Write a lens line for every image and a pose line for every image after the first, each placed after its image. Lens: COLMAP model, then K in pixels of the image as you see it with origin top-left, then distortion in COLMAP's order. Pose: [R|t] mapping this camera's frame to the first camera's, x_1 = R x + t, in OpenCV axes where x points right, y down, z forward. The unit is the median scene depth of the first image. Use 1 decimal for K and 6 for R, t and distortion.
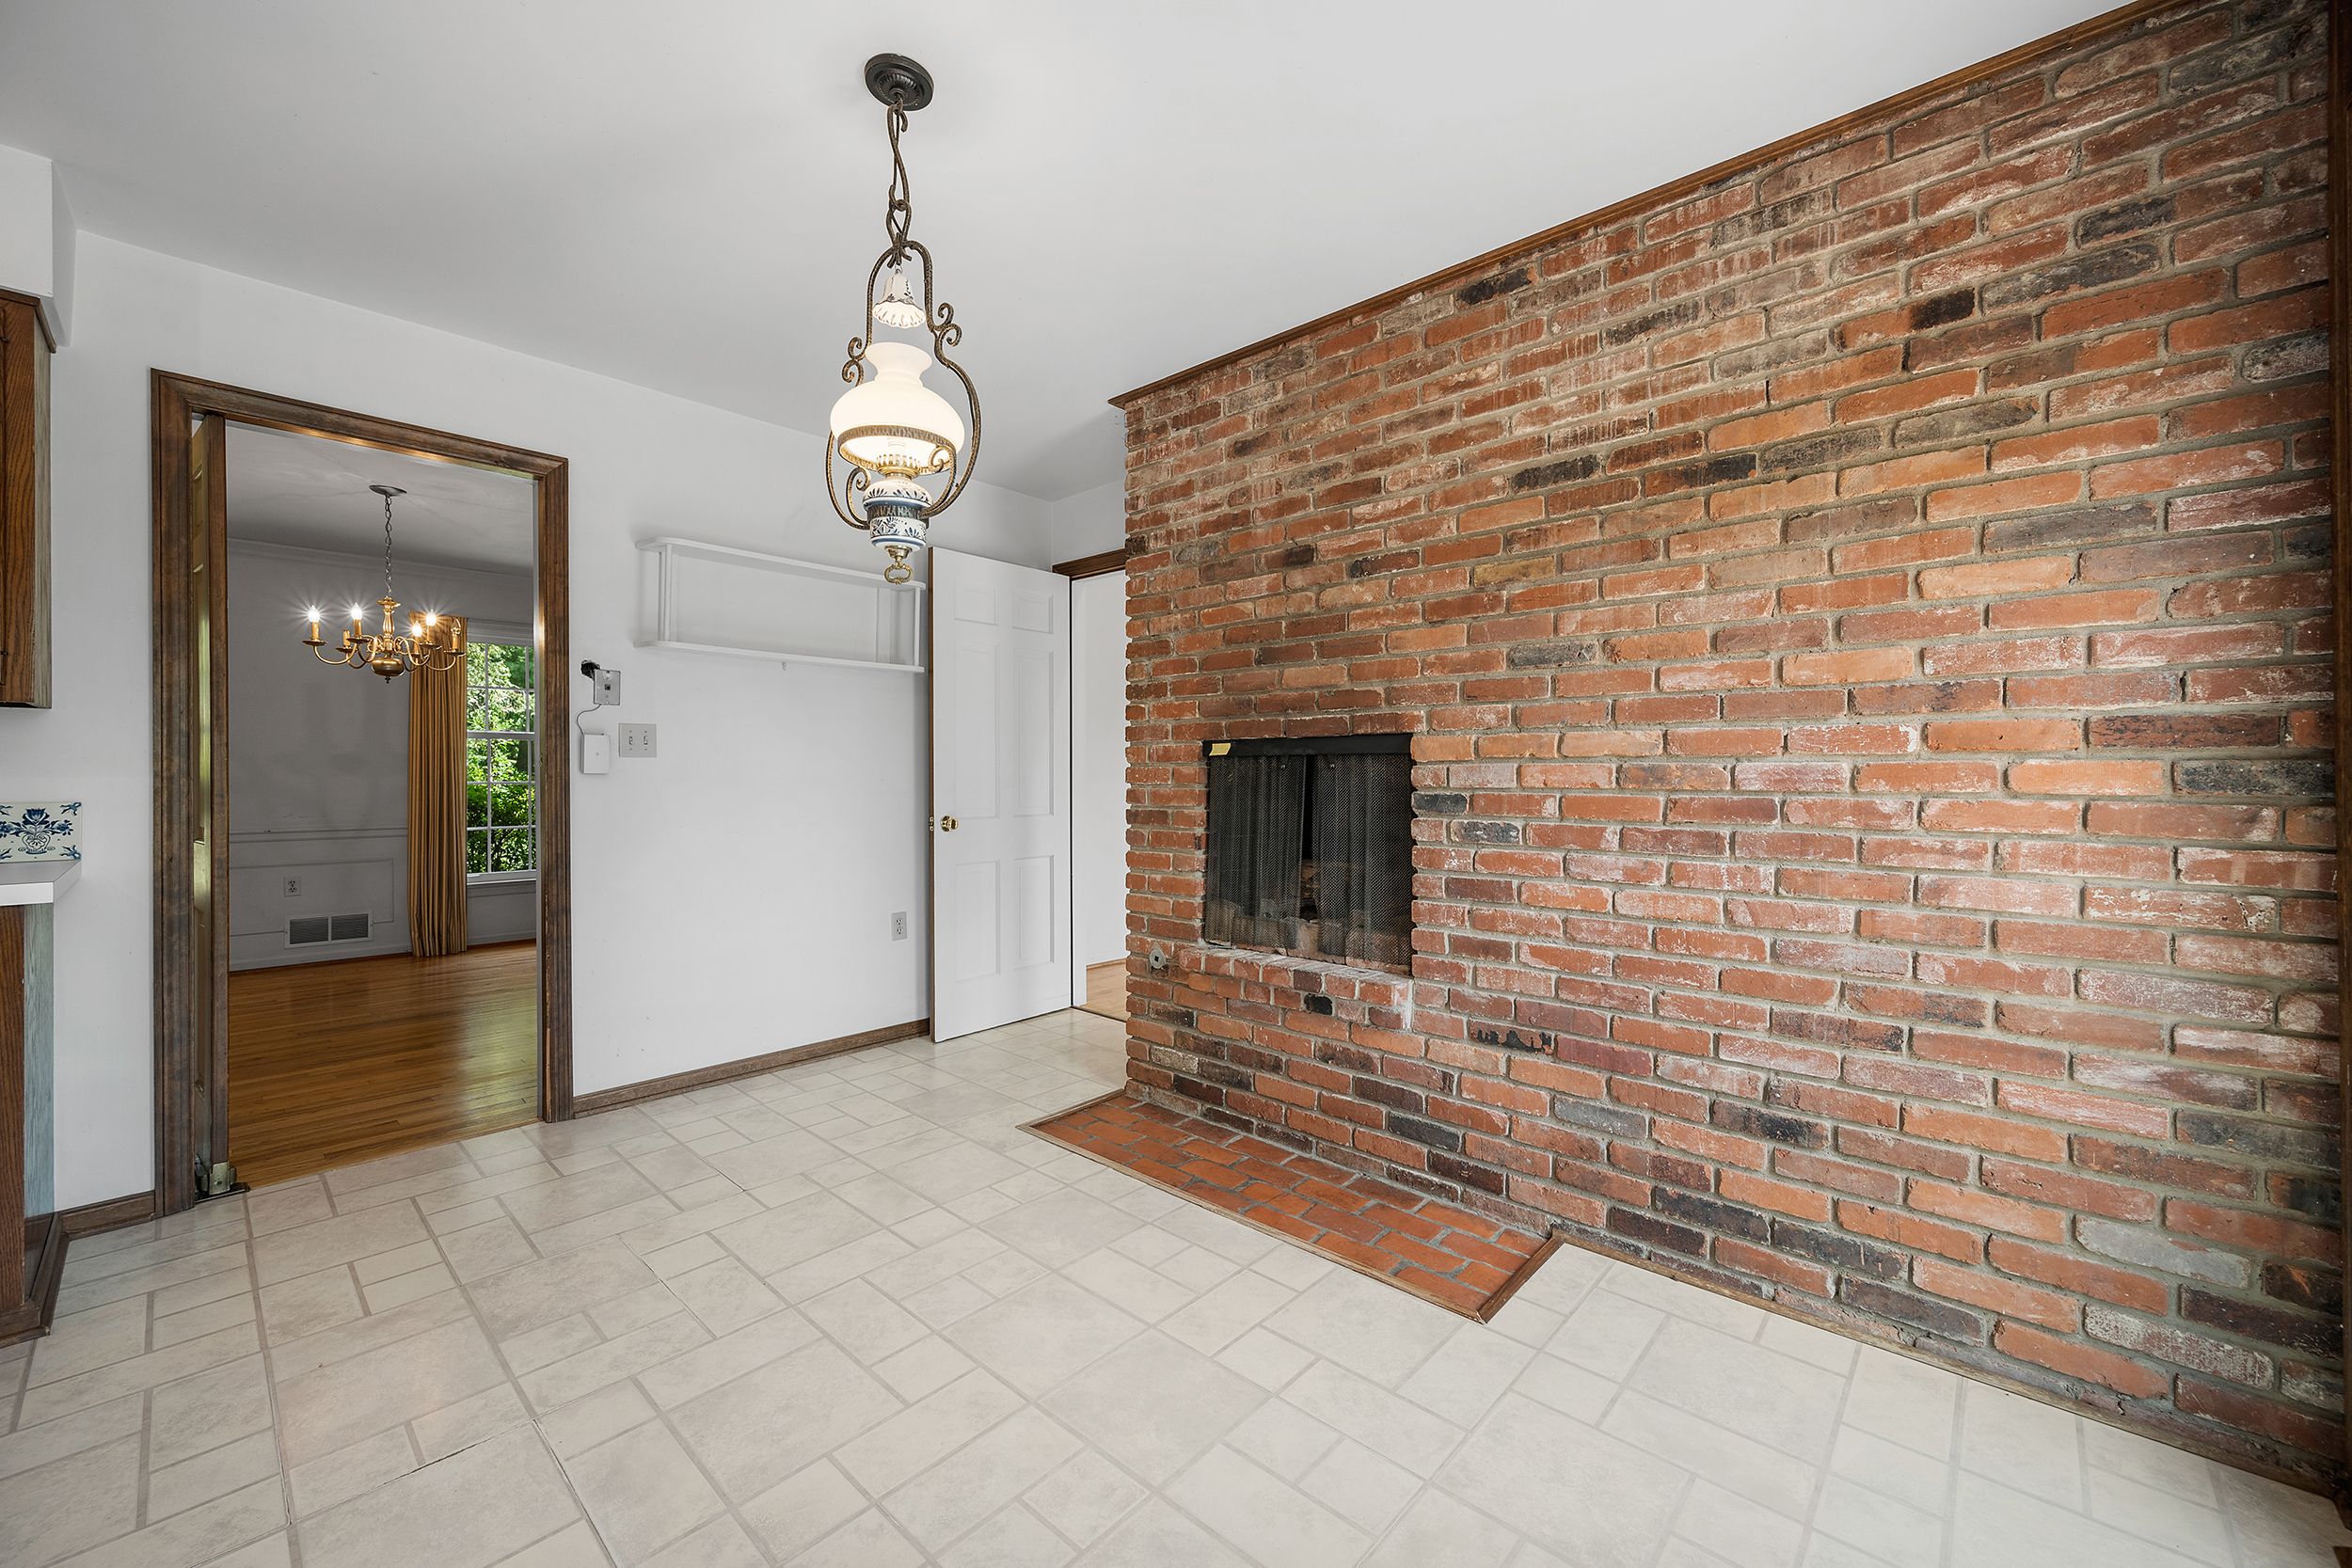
lens RADIAL K [[921.1, 0, 1176.1], [0, 921.1, 771.6], [0, 0, 1]] dist [-0.001586, -0.000256]
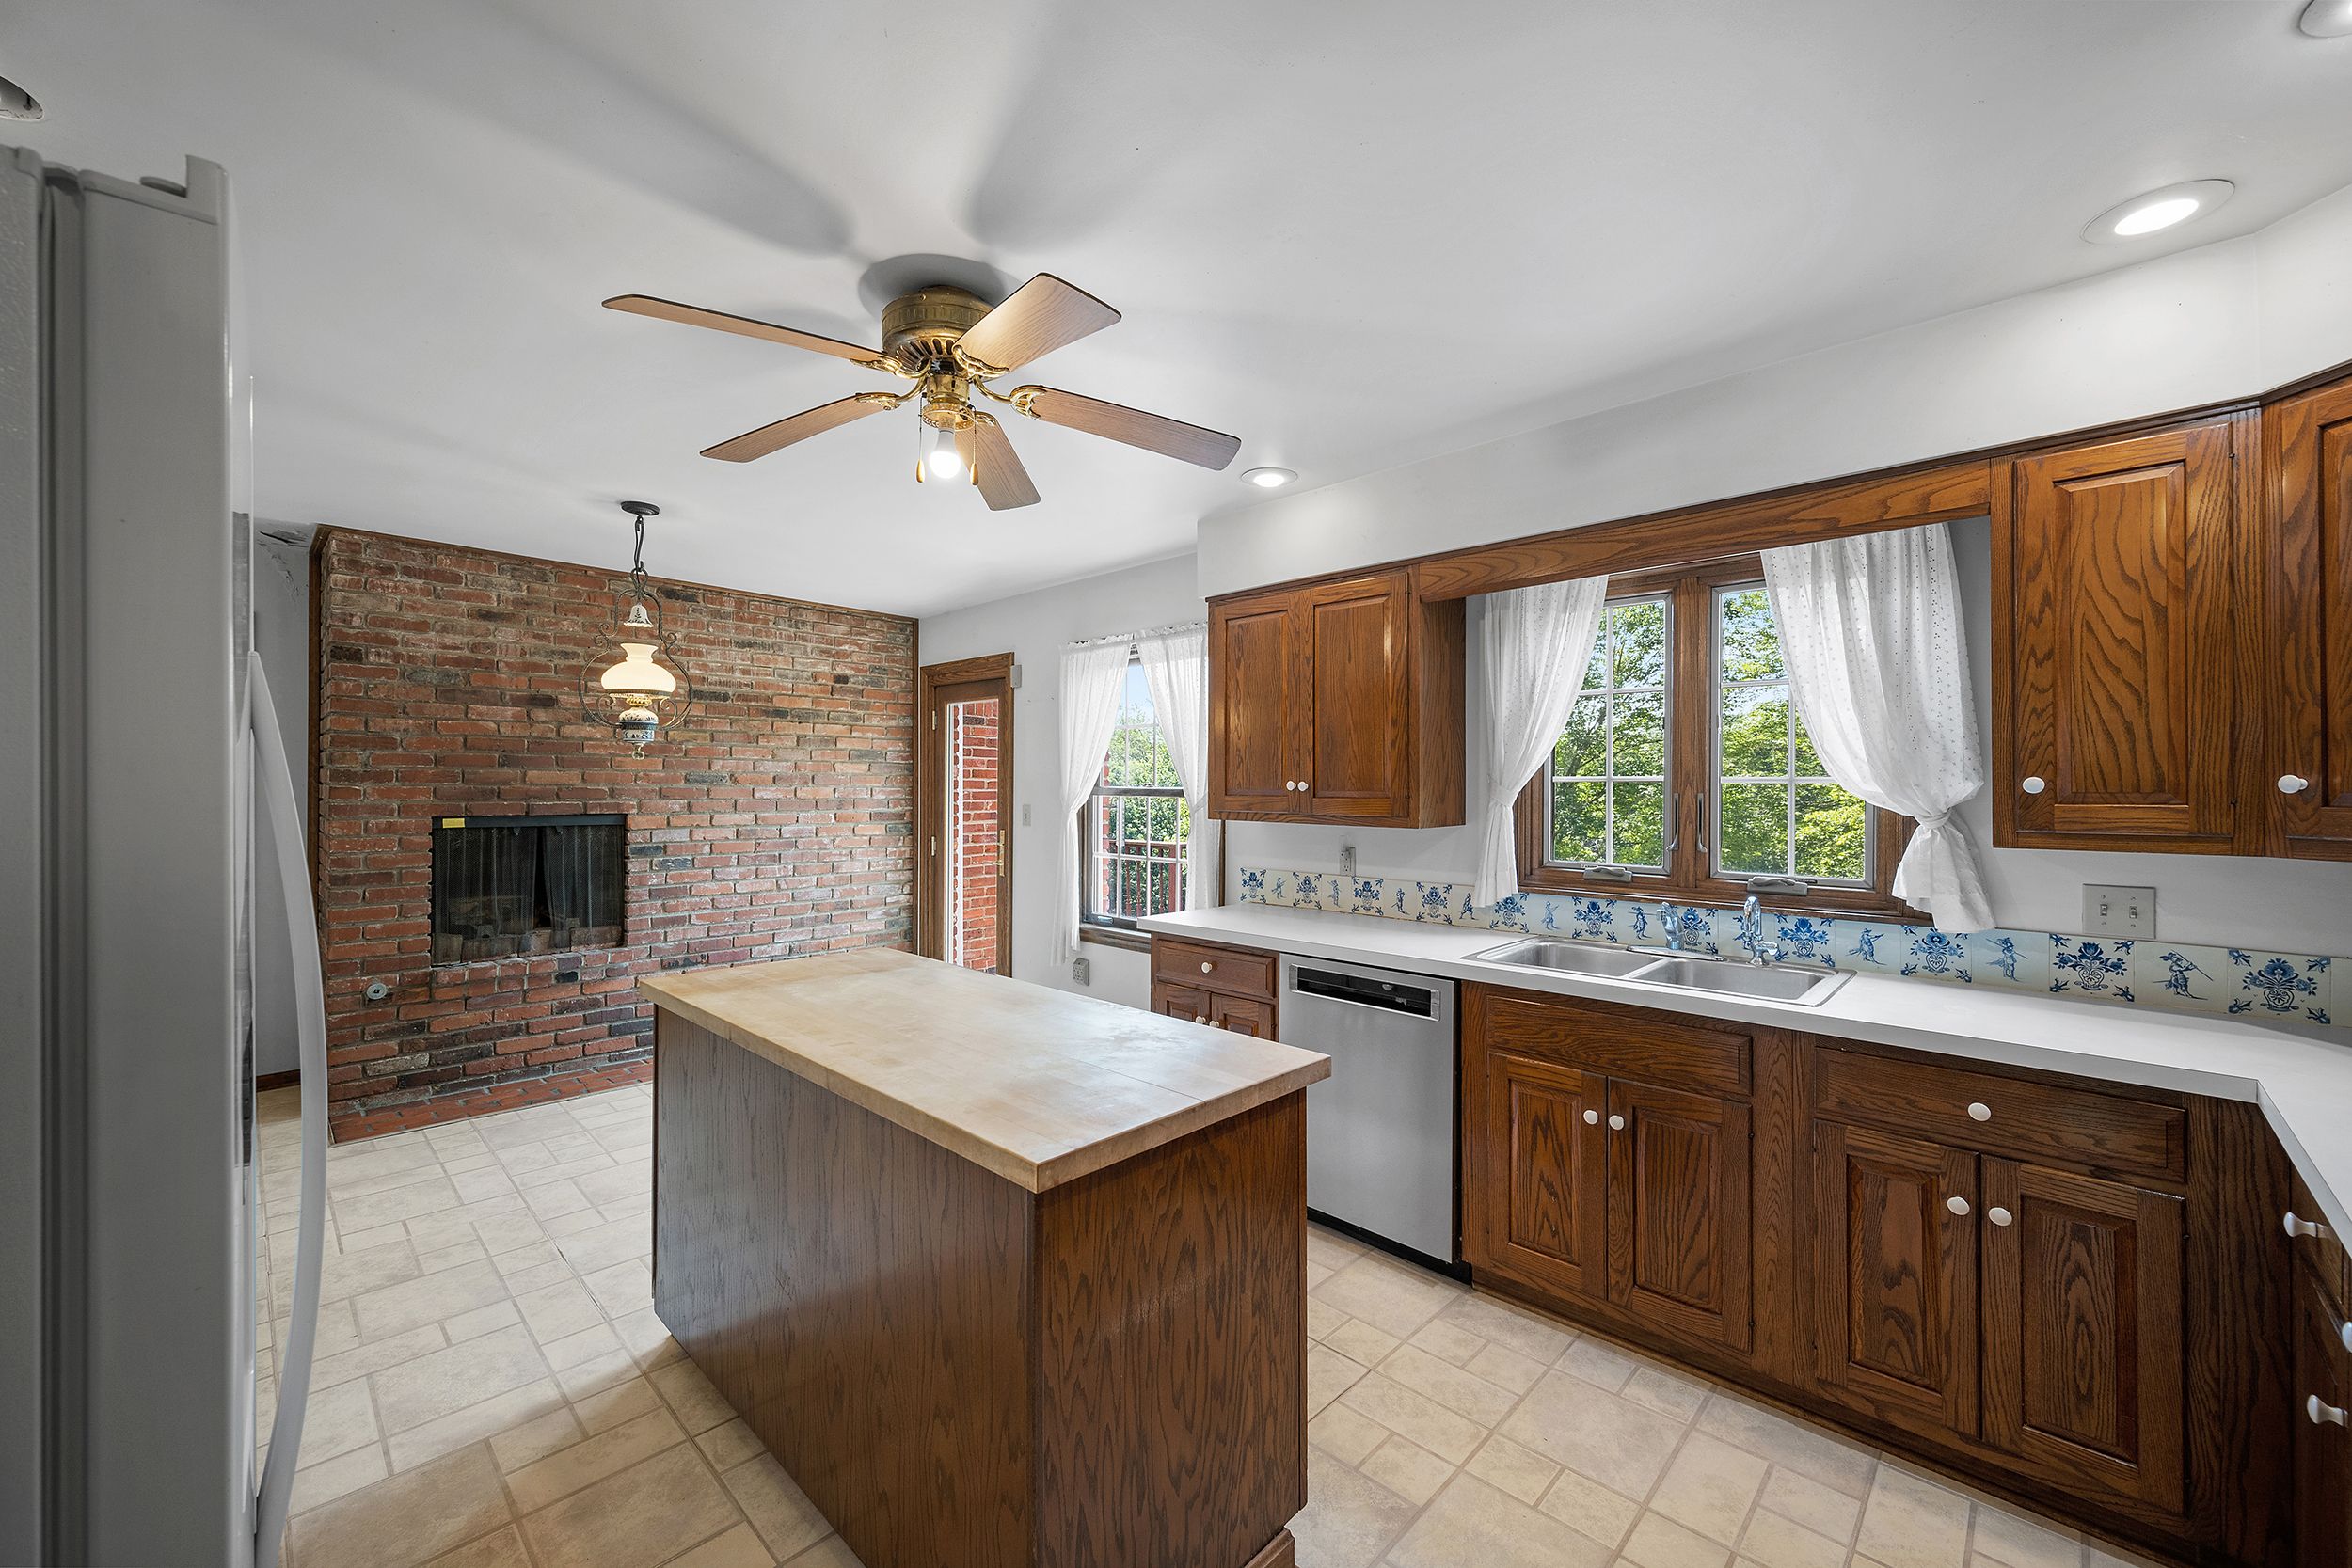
lens RADIAL K [[921.1, 0, 1173.2], [0, 921.1, 782.9], [0, 0, 1]] dist [-0.001586, -0.000256]
pose [[0.027165, 0.005713, 0.999615, -1.564467], [-0.008103, 0.999952, -0.005495, -0.103137], [-0.999598, -0.007950, 0.027210, -0.141993]]
